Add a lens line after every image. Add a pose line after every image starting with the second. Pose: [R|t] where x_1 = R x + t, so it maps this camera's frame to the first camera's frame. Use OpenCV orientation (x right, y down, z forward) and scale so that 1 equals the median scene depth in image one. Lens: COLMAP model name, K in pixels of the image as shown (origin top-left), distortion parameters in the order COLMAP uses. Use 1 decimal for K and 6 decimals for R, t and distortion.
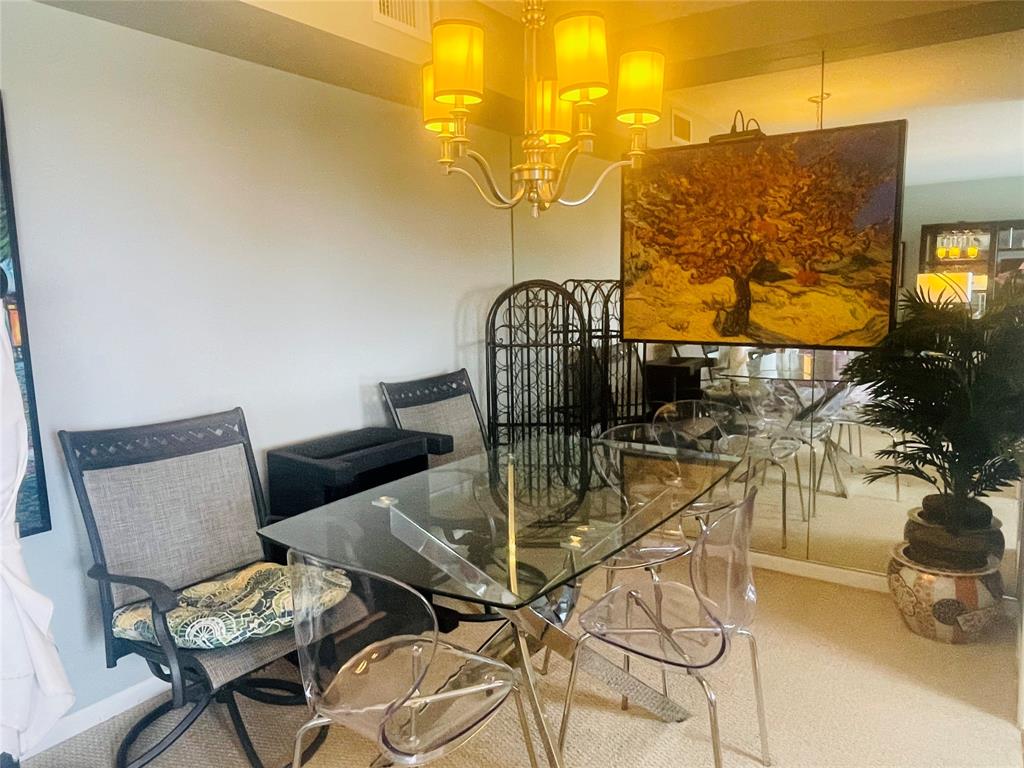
lens RADIAL K [[712.8, 0, 512.5], [0, 712.8, 382.9], [0, 0, 1]] dist [-0.000365, 0.002217]
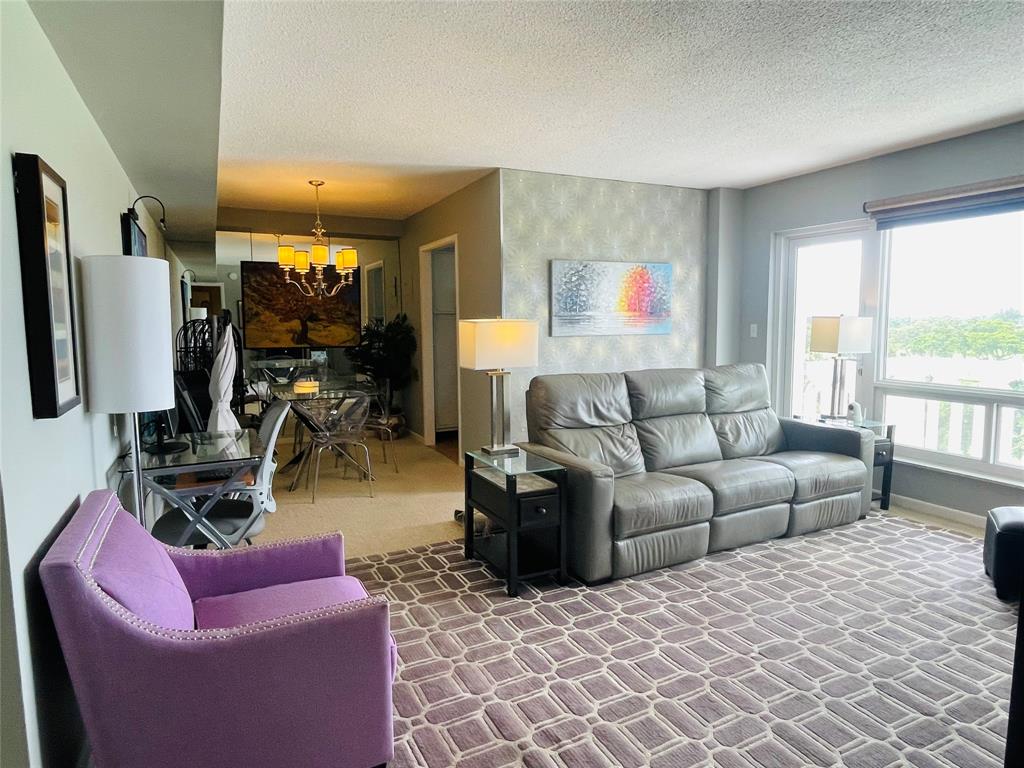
lens RADIAL K [[610.6, 0, 517.5], [0, 610.6, 378.4], [0, 0, 1]] dist [0.004718, -0.005347]
pose [[0.483292, -0.063673, 0.873141, -1.114063], [0.115800, 0.993238, 0.008335, 0.112918], [-0.867767, 0.097081, 0.487397, -0.599284]]
